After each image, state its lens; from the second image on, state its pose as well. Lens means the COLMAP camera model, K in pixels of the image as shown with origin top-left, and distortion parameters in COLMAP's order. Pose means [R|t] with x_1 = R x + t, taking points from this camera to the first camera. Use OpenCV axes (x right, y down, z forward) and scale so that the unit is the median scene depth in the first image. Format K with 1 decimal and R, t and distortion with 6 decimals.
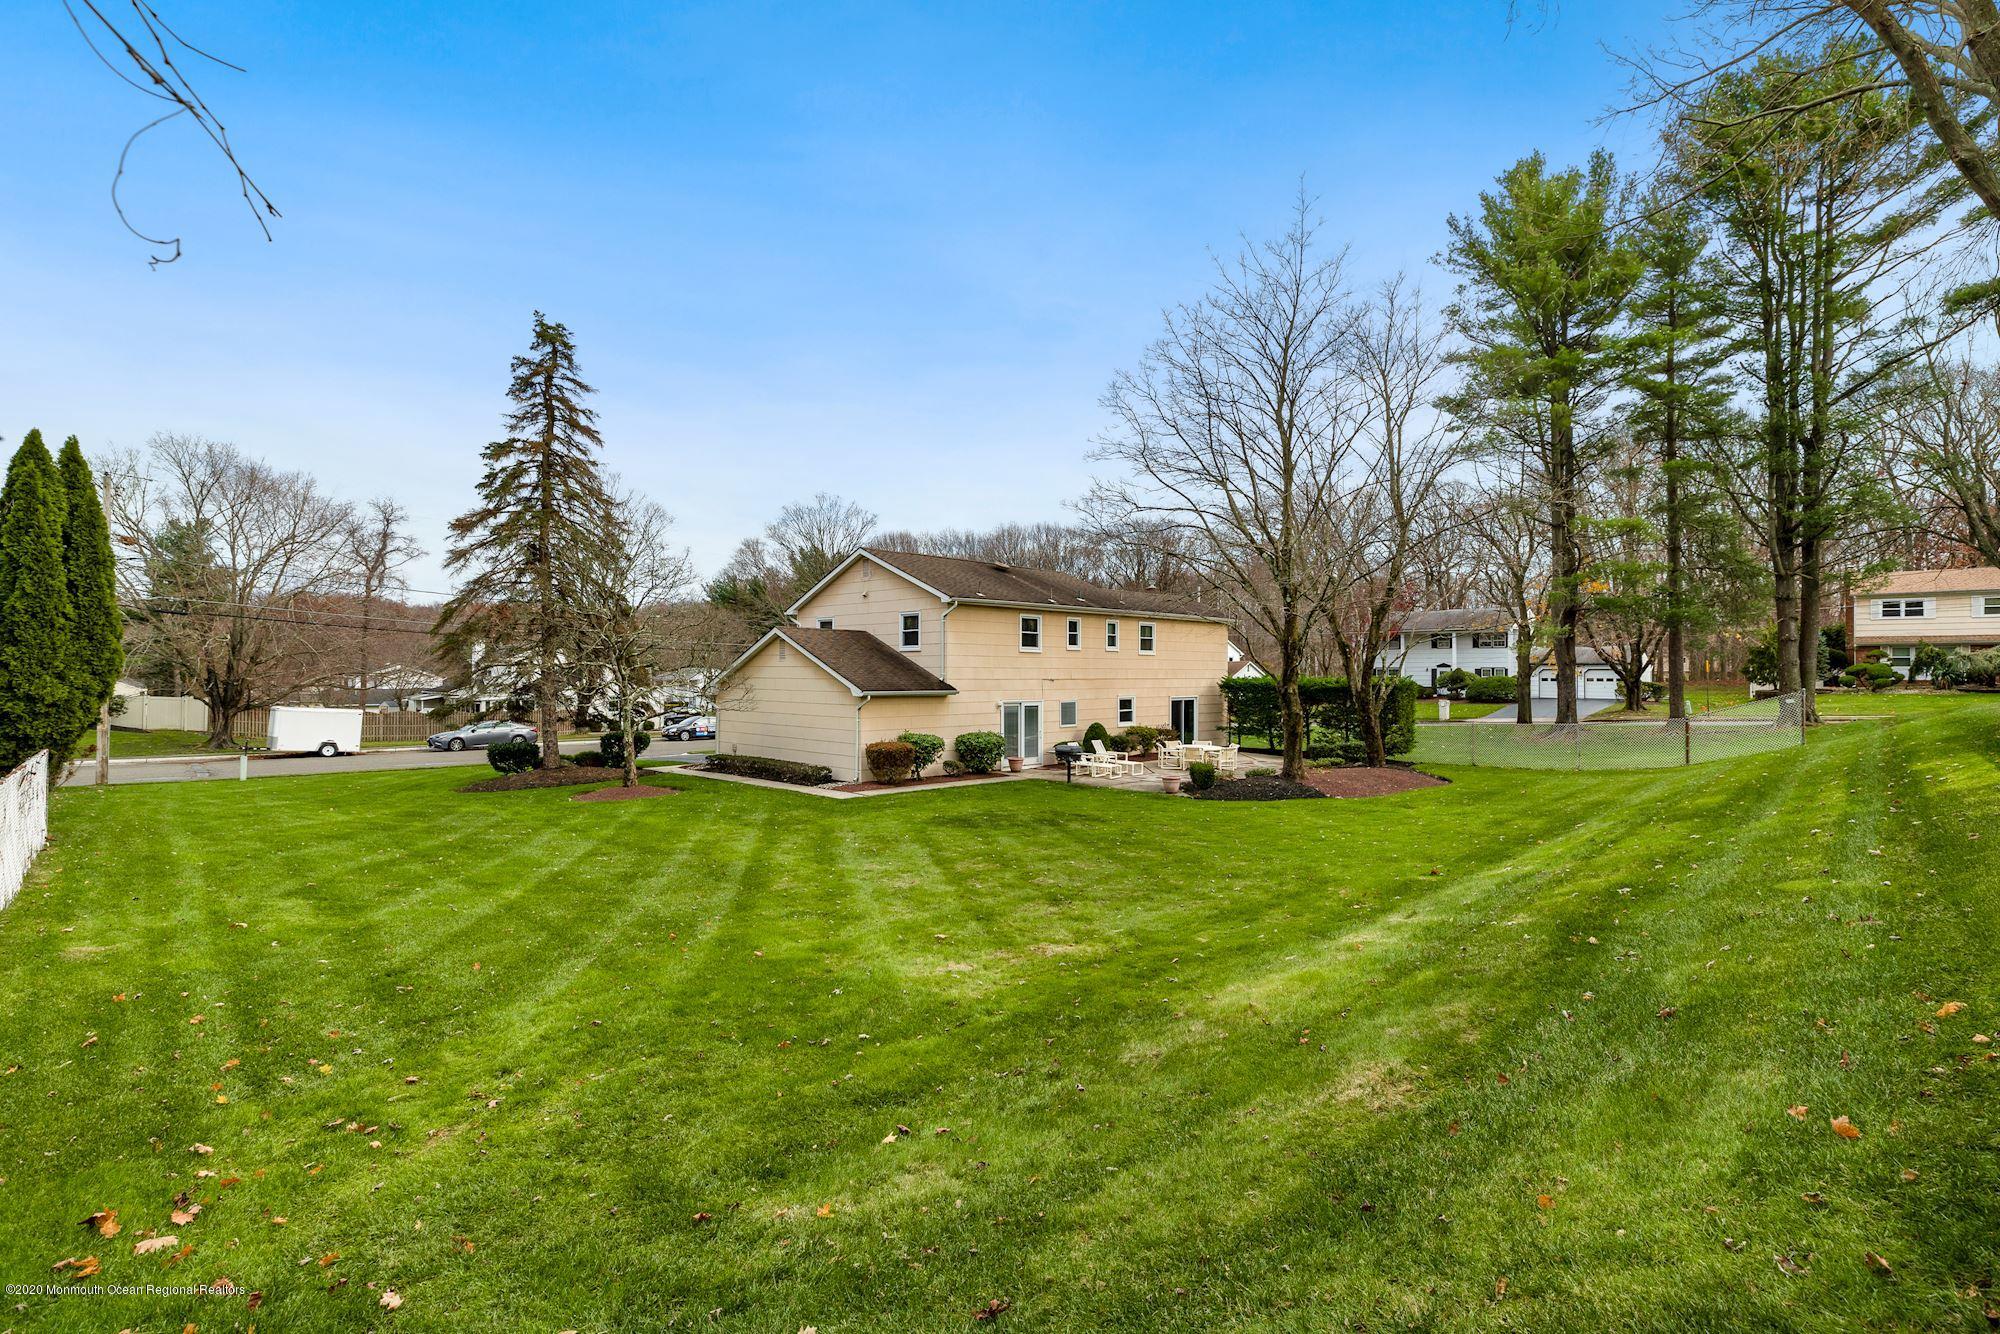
lens RADIAL K [[896.9, 0, 1003.4], [0, 896.9, 673.9], [0, 0, 1]] dist [0.018289, 0.000231]
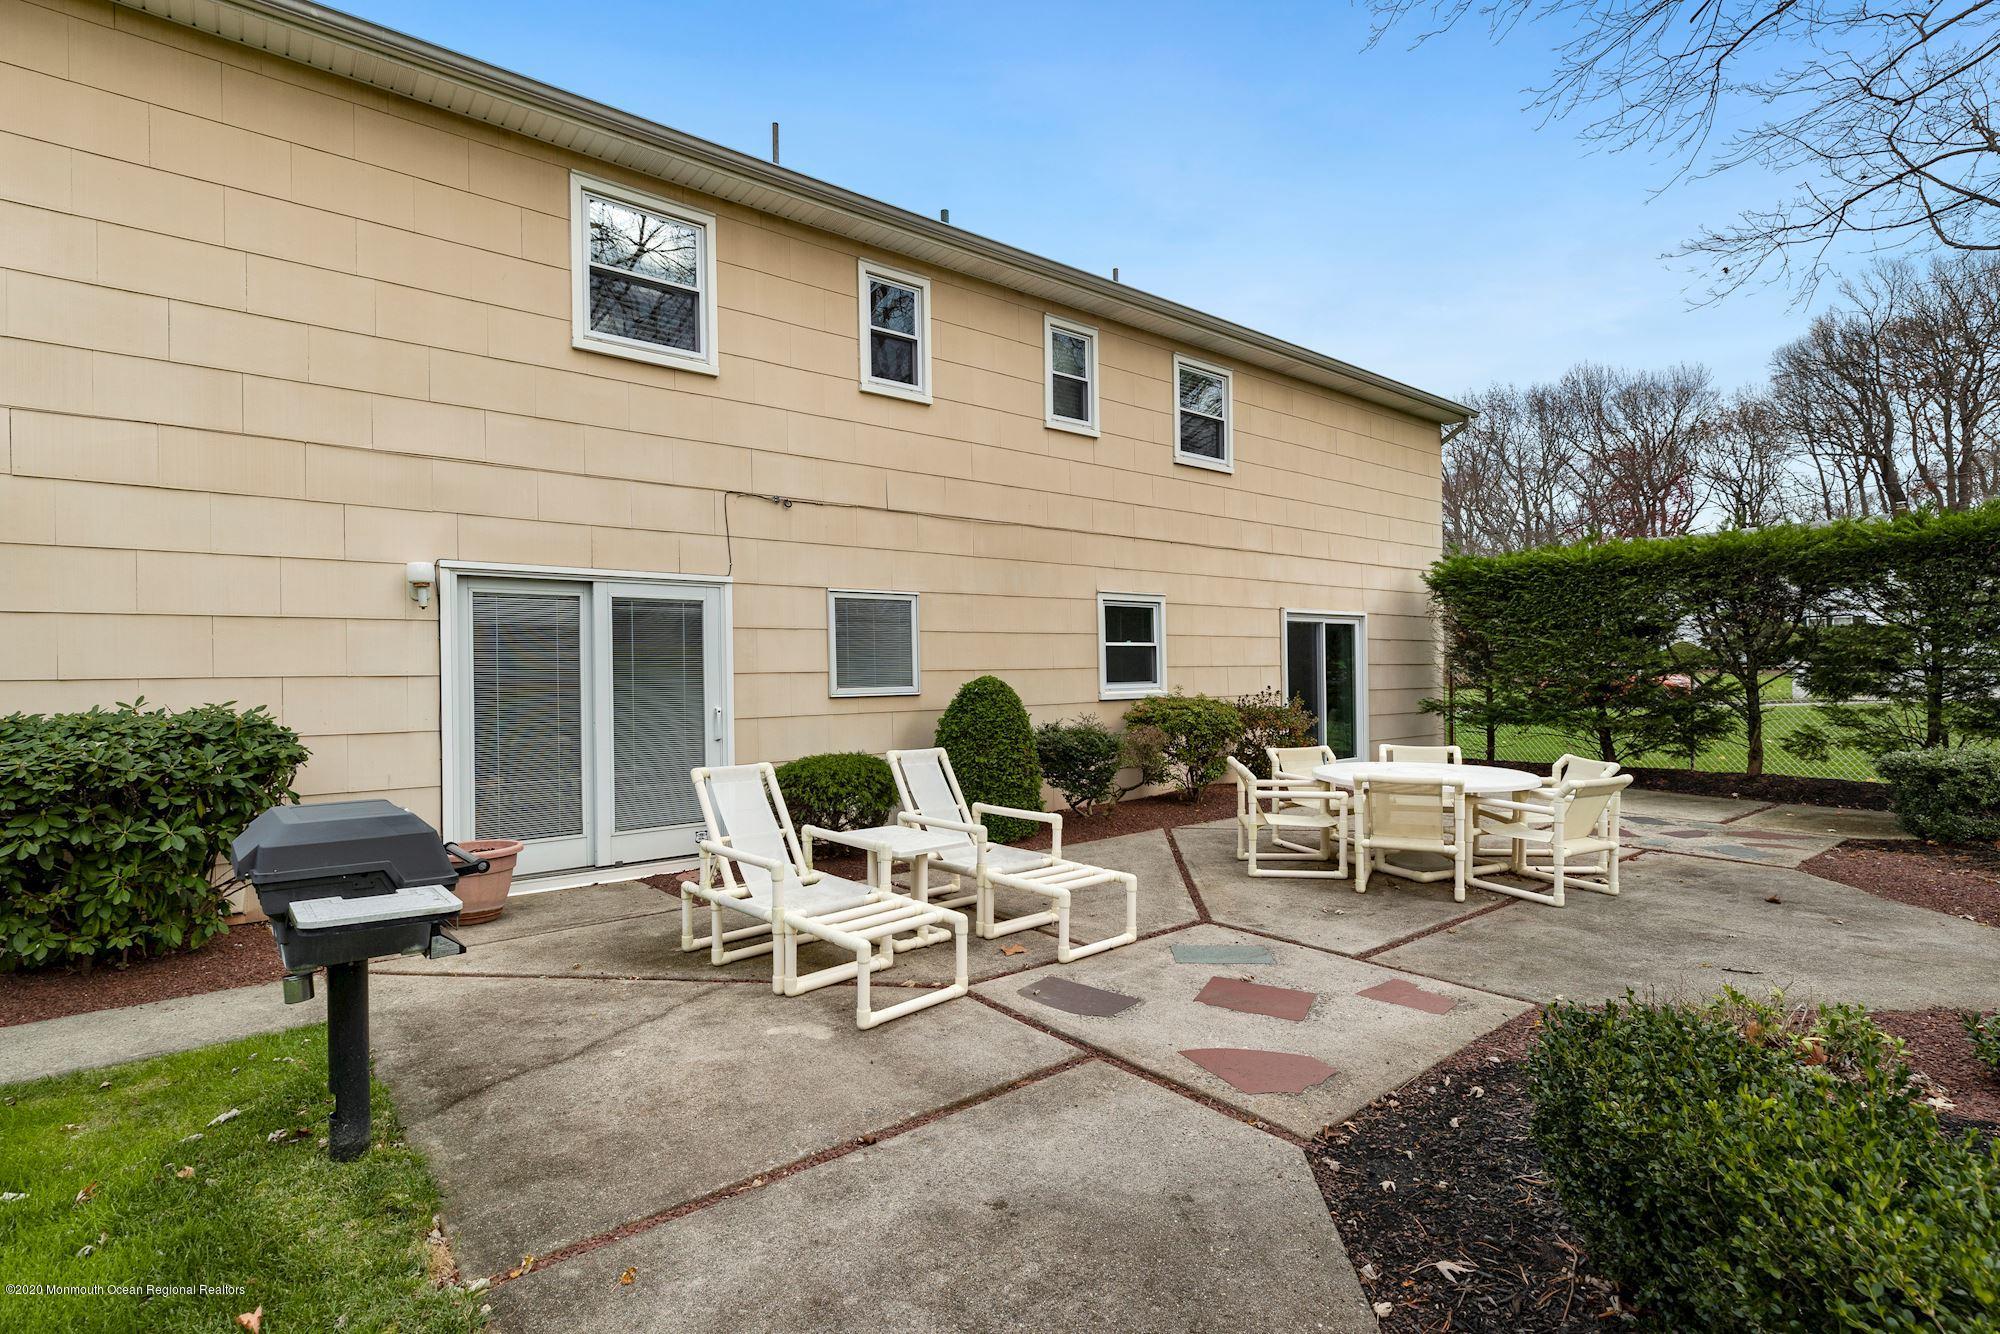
lens RADIAL K [[896.9, 0, 994.7], [0, 896.9, 666.1], [0, 0, 1]] dist [0.018289, 0.000231]
pose [[0.991803, -0.005970, -0.127638, 0.129077], [0.006909, 0.999952, 0.006910, 0.045468], [0.127591, -0.007735, 0.991797, 0.693665]]
